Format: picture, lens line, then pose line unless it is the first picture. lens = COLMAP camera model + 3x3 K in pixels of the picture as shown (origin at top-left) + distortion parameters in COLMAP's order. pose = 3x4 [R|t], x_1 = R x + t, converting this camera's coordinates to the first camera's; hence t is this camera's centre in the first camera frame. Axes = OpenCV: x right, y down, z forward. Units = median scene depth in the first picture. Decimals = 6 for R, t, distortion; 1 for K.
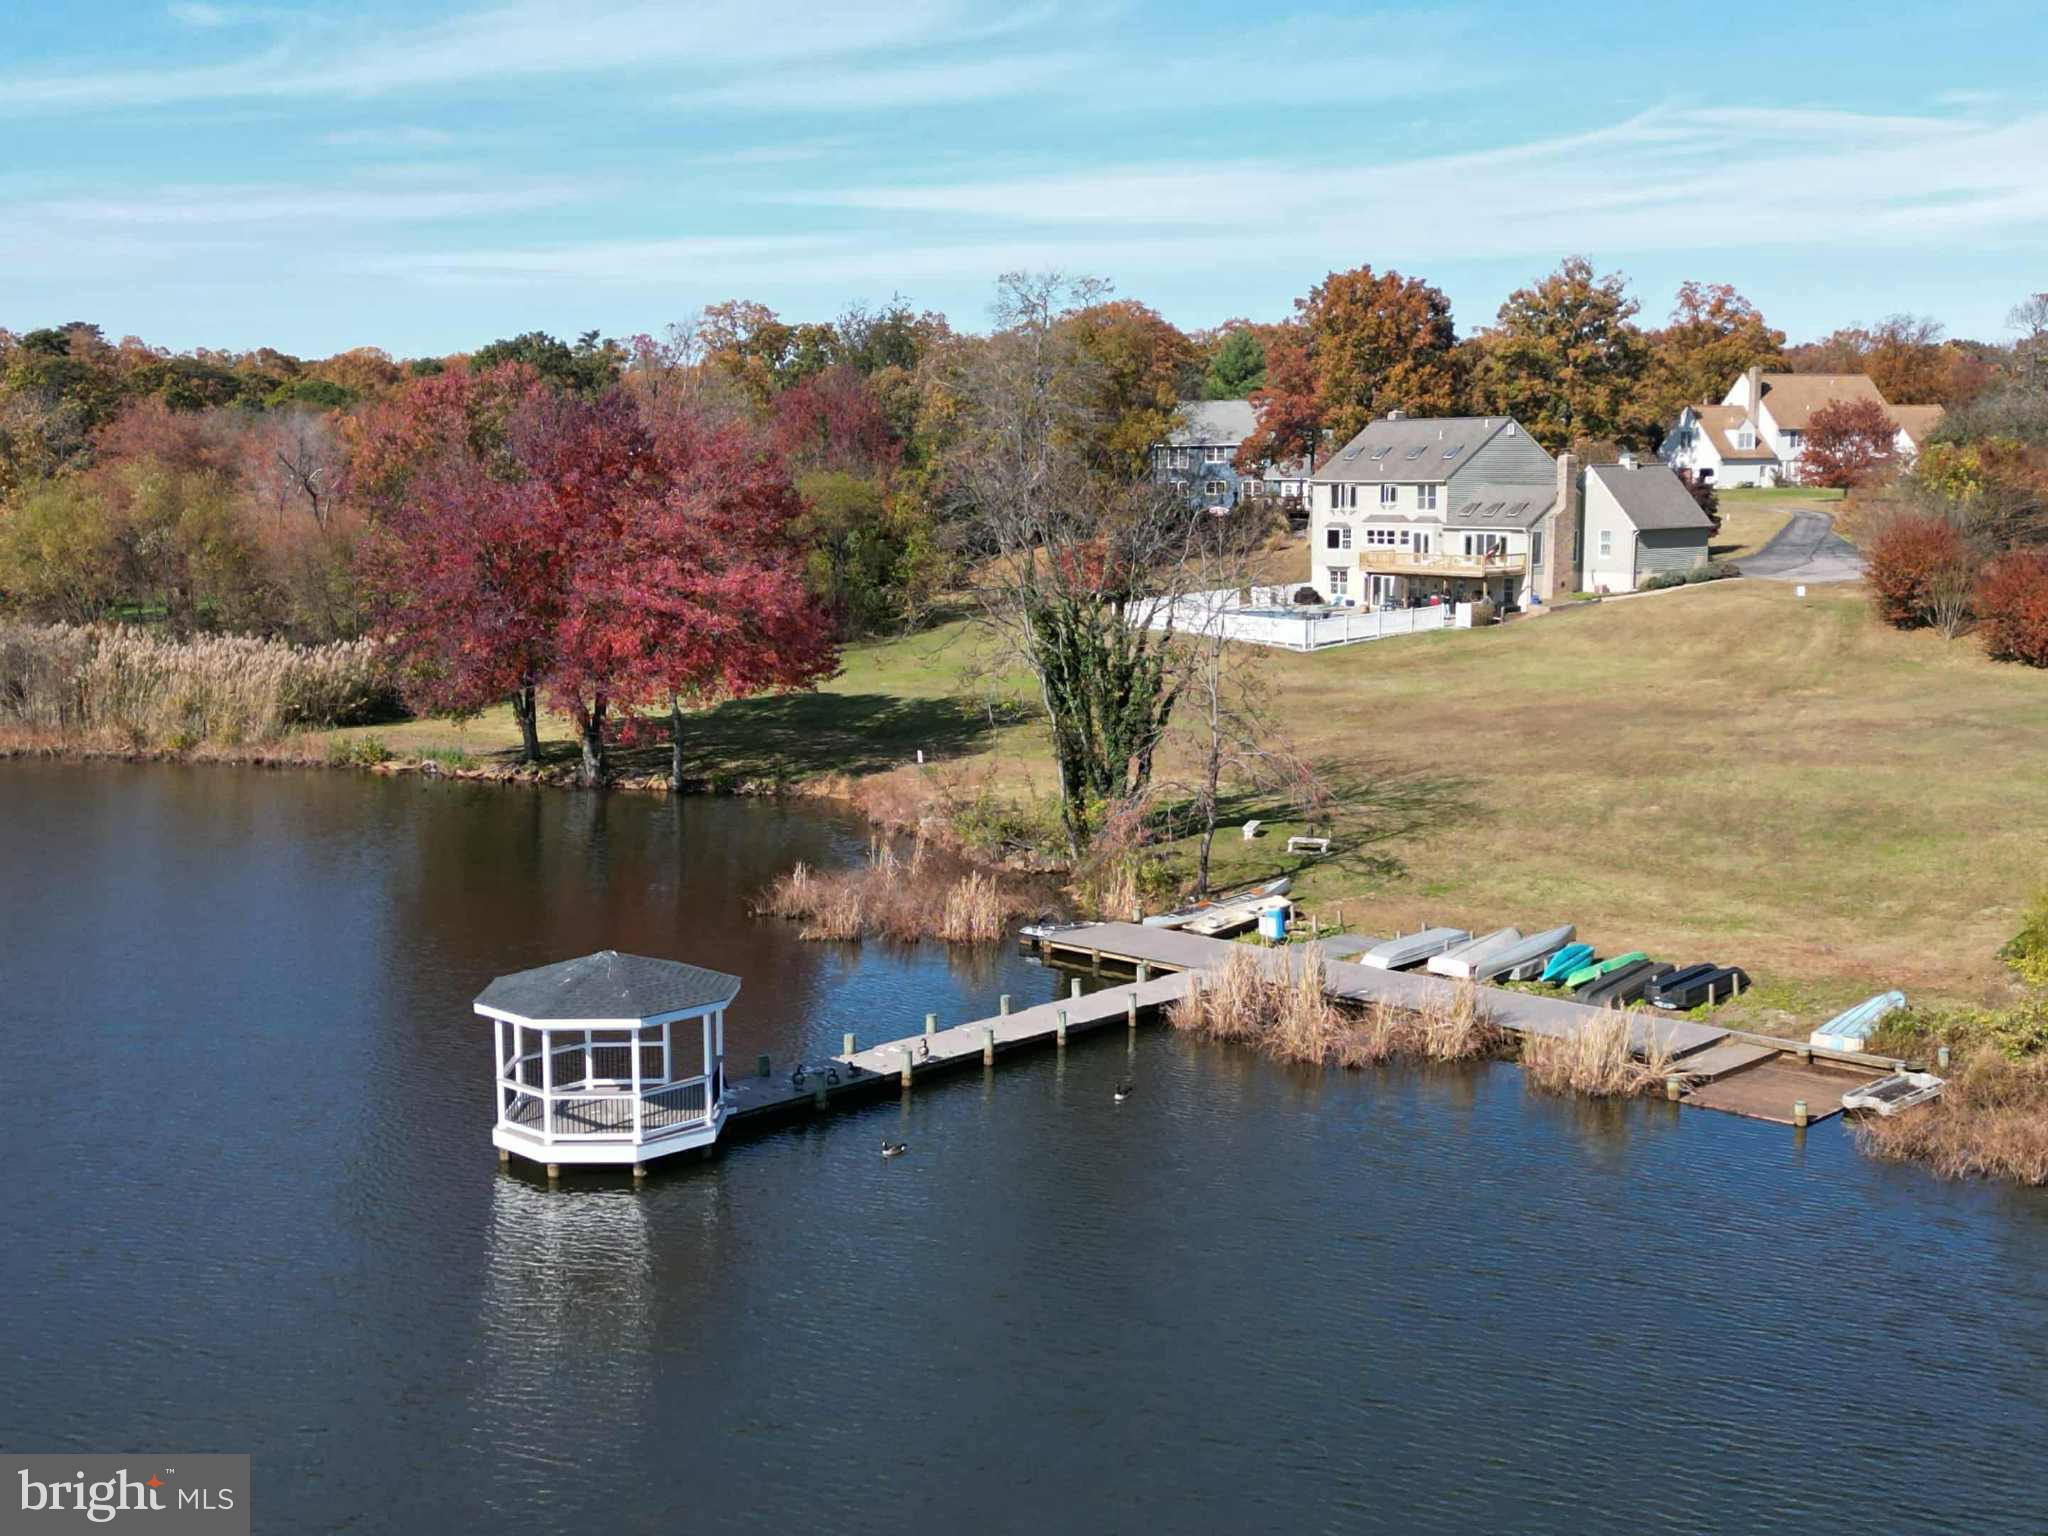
lens RADIAL K [[2185.4, 0, 1022.4], [0, 2185.4, 850.6], [0, 0, 1]] dist [0.088379, -0.010319]
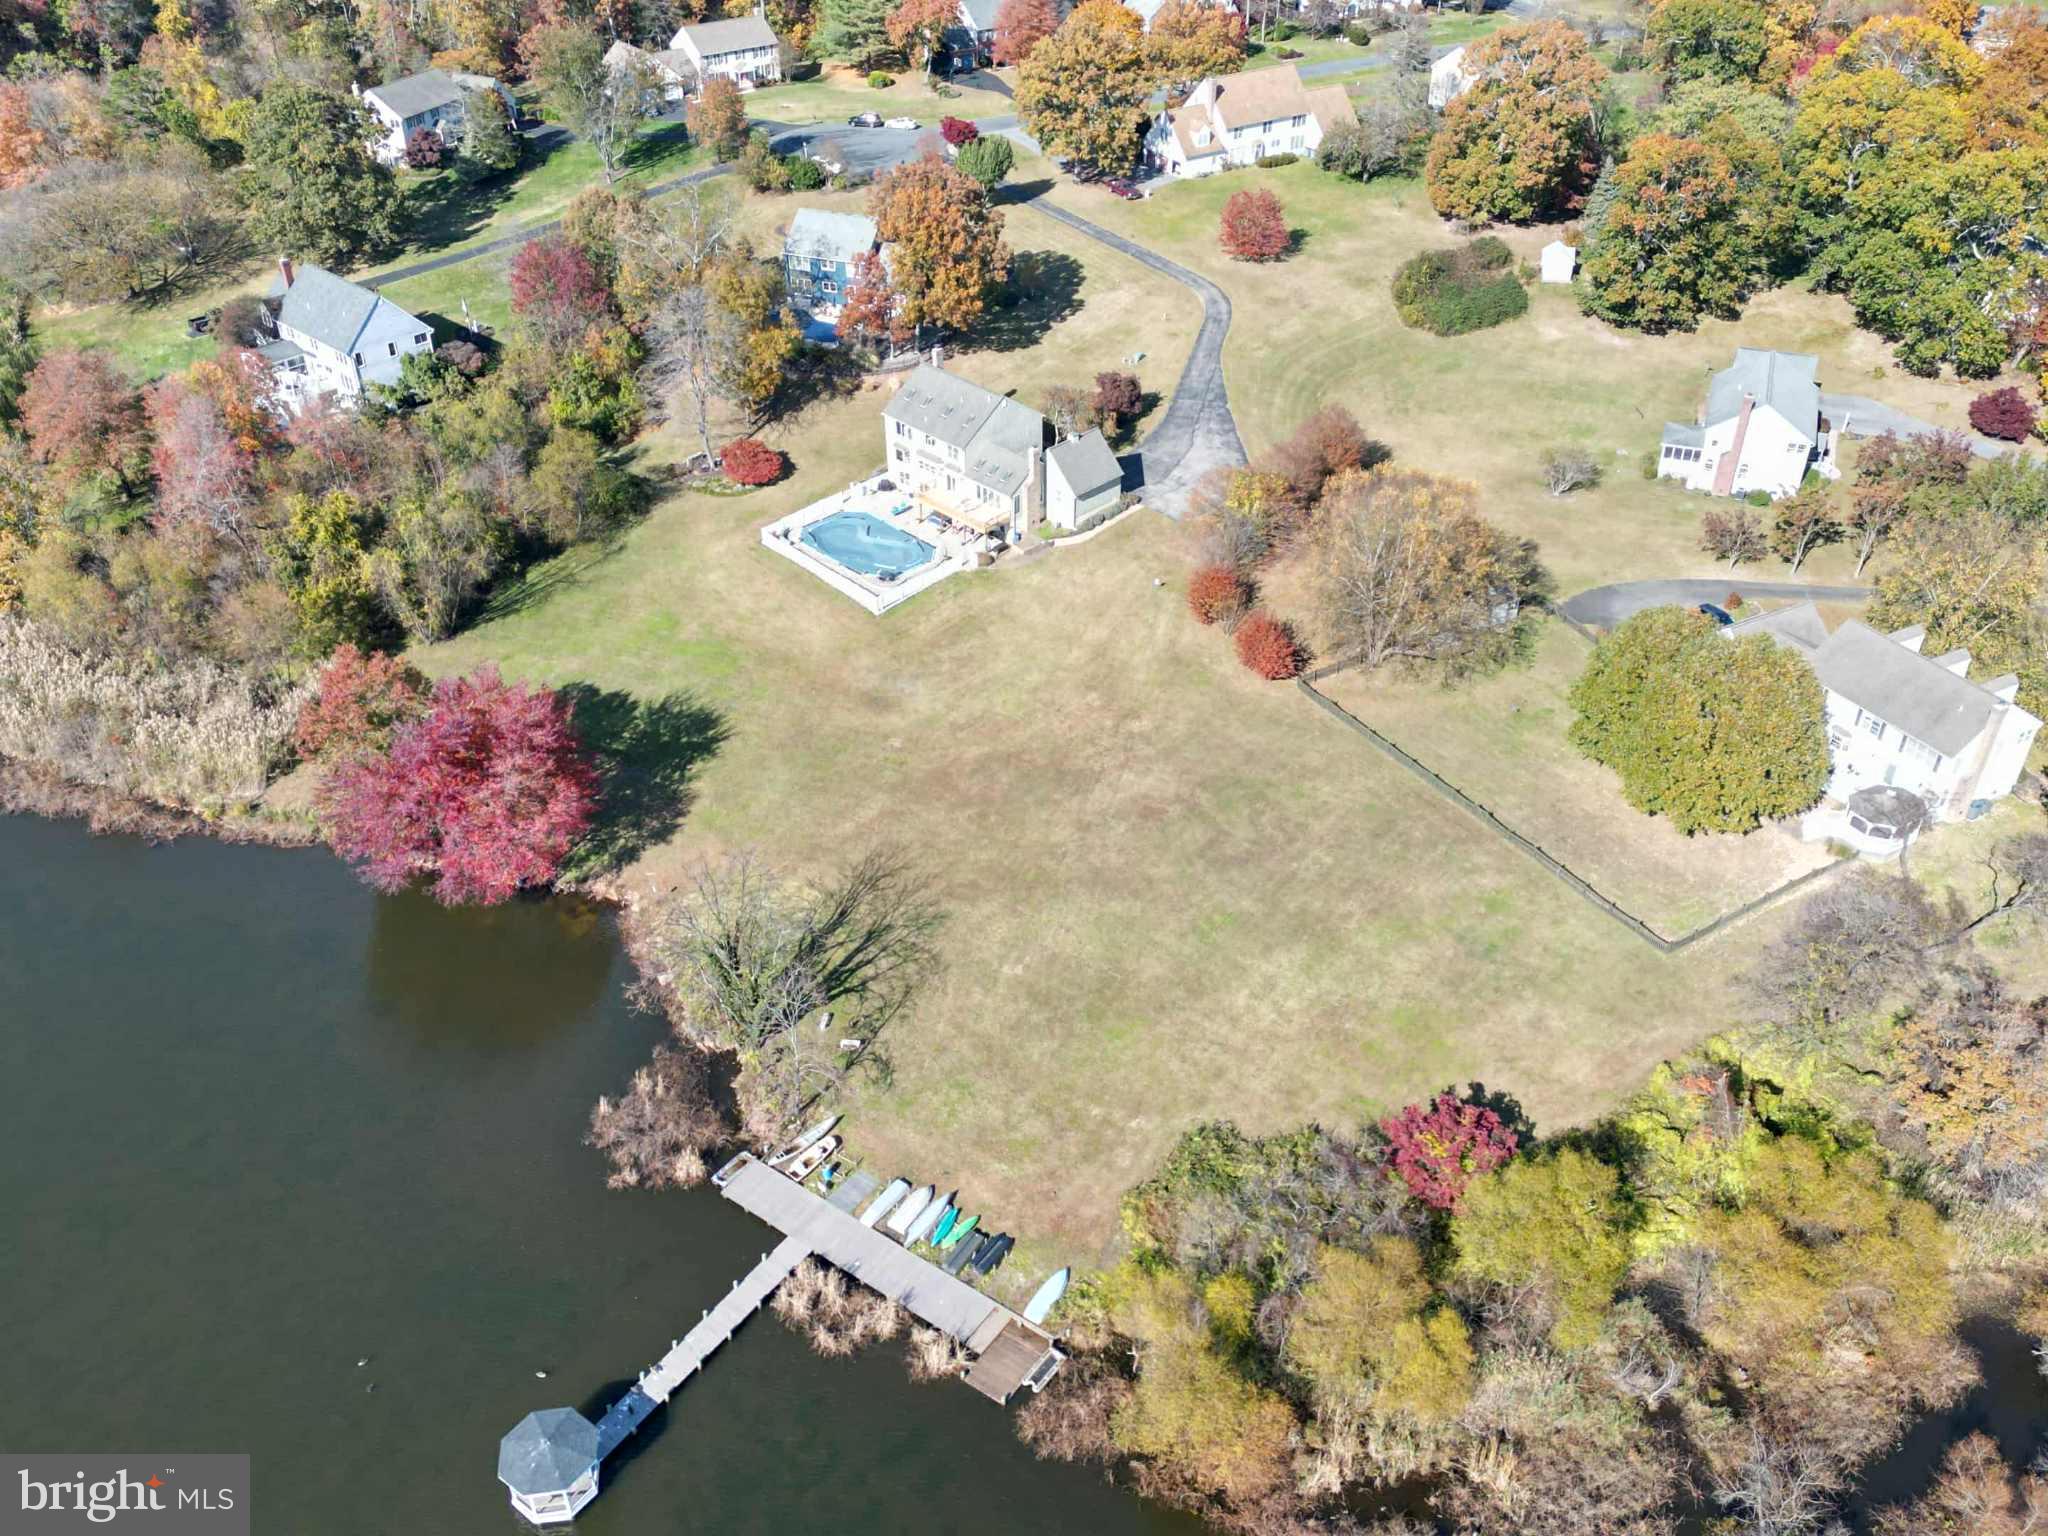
lens RADIAL K [[1543.9, 0, 985.6], [0, 1543.9, 799.3], [0, 0, 1]] dist [0.100106, -0.098425]
pose [[0.989511, -0.085894, 0.116148, 0.052556], [0.023995, 0.890585, 0.454184, -0.433702], [-0.142451, -0.446633, 0.883304, -0.110323]]
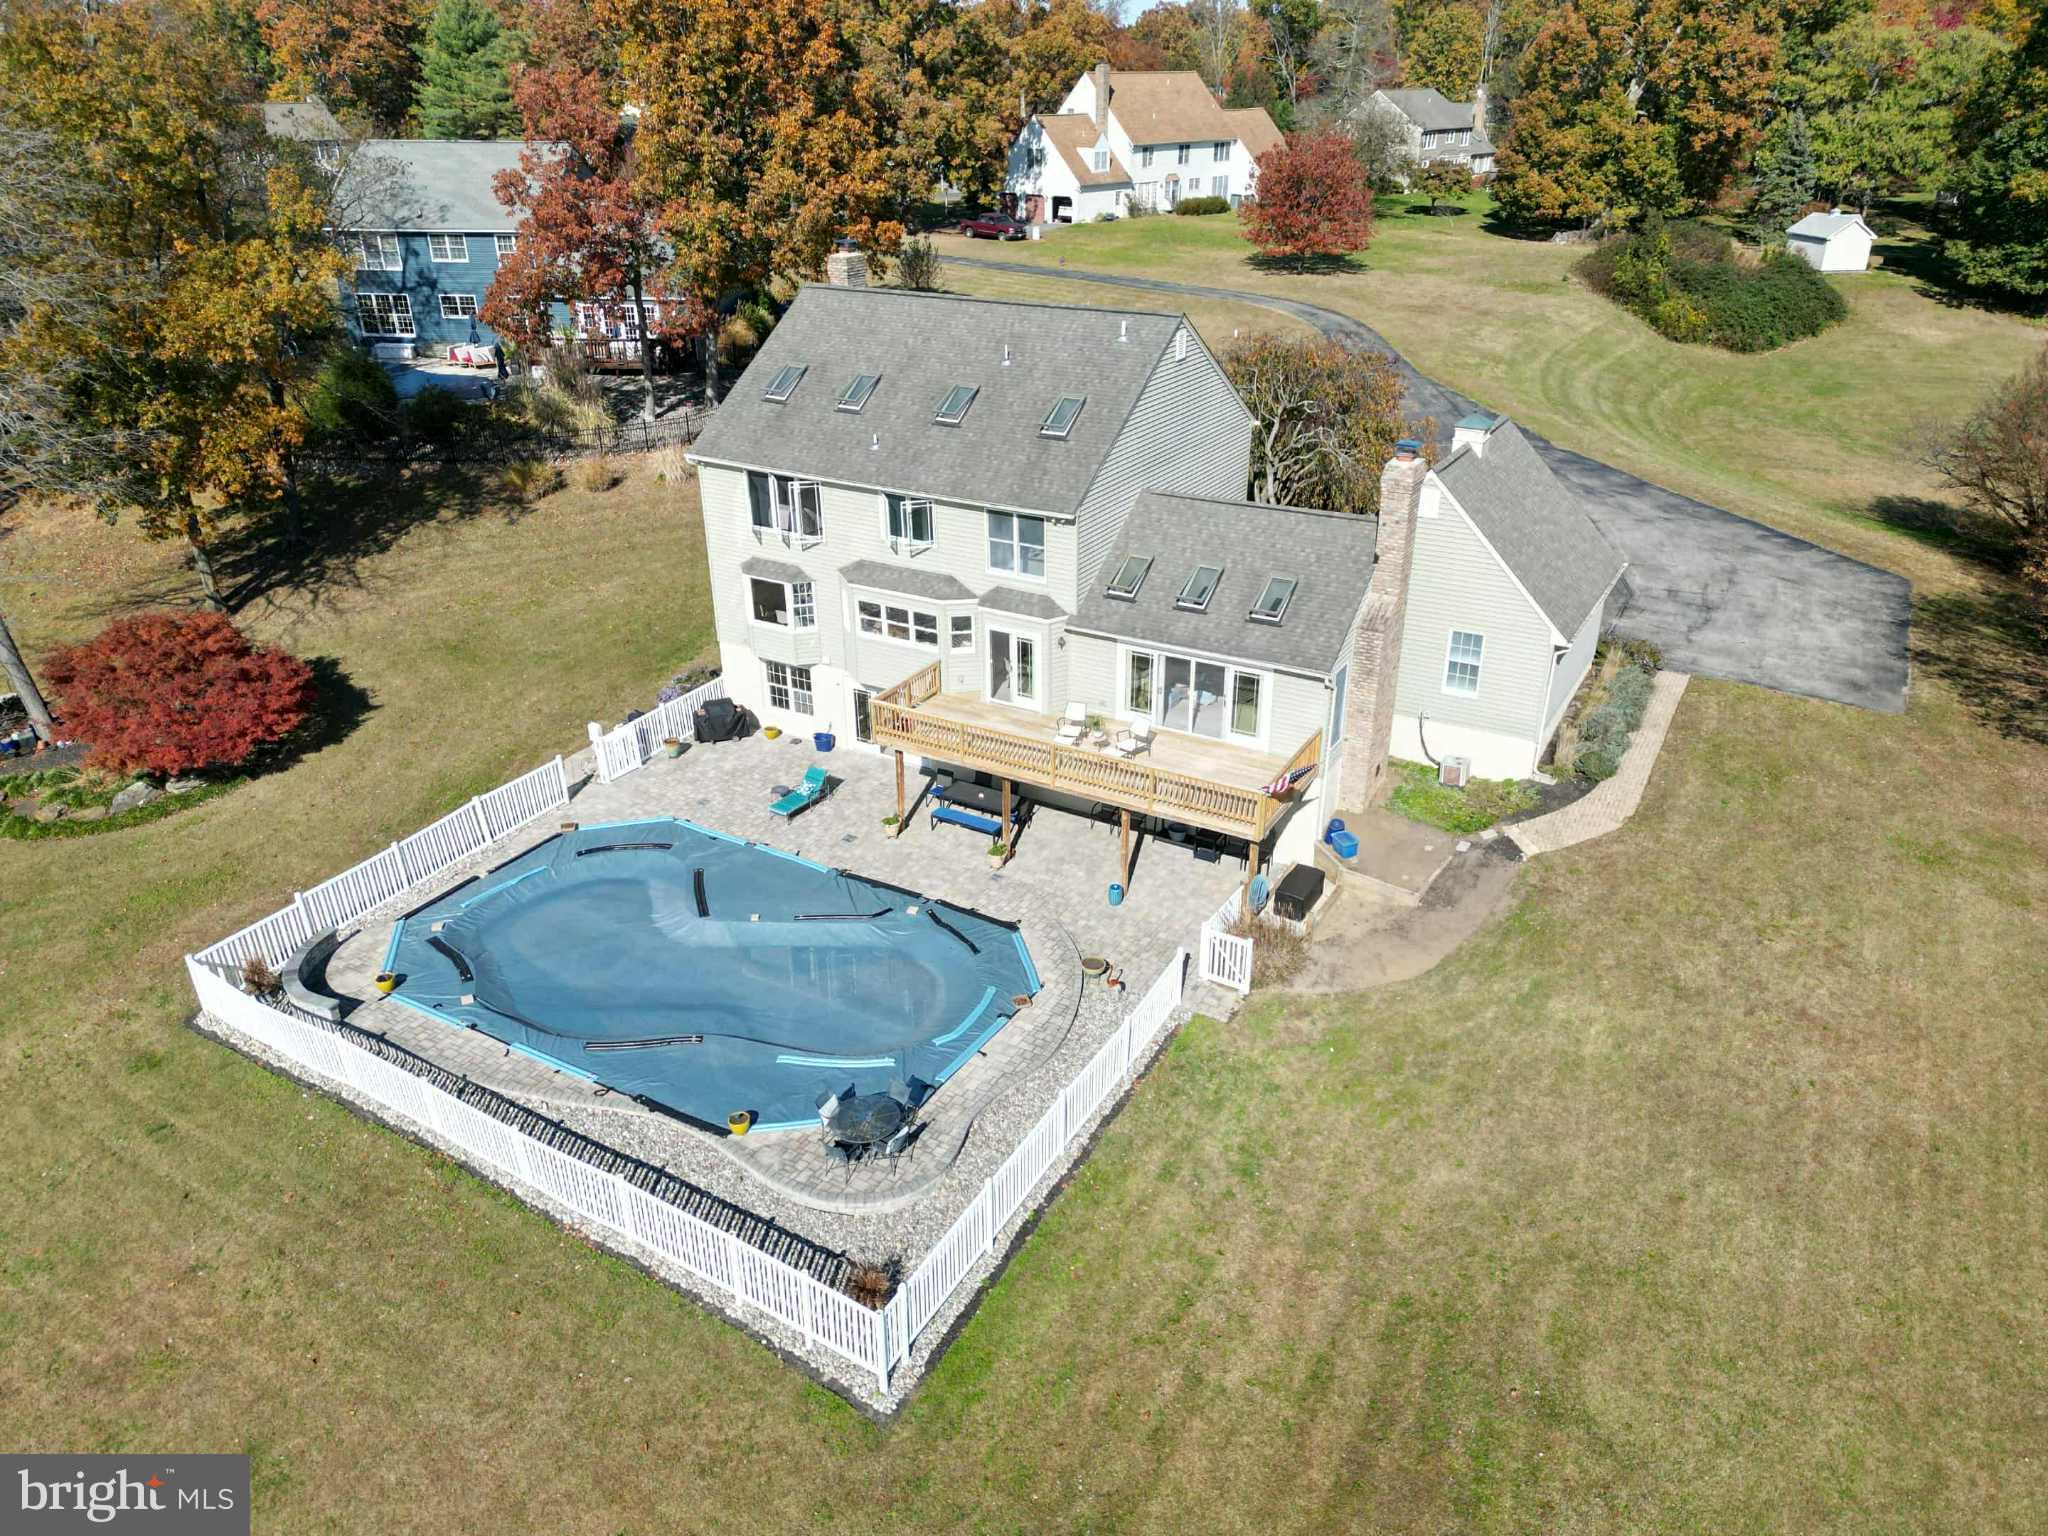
lens RADIAL K [[1434.0, 0, 1020.2], [0, 1434.0, 780.9], [0, 0, 1]] dist [0.078339, -0.077783]
pose [[0.913529, -0.176814, 0.366335, 0.078300], [0.071665, 0.956459, 0.282932, -0.187116], [-0.400411, -0.232213, 0.886424, 0.732122]]
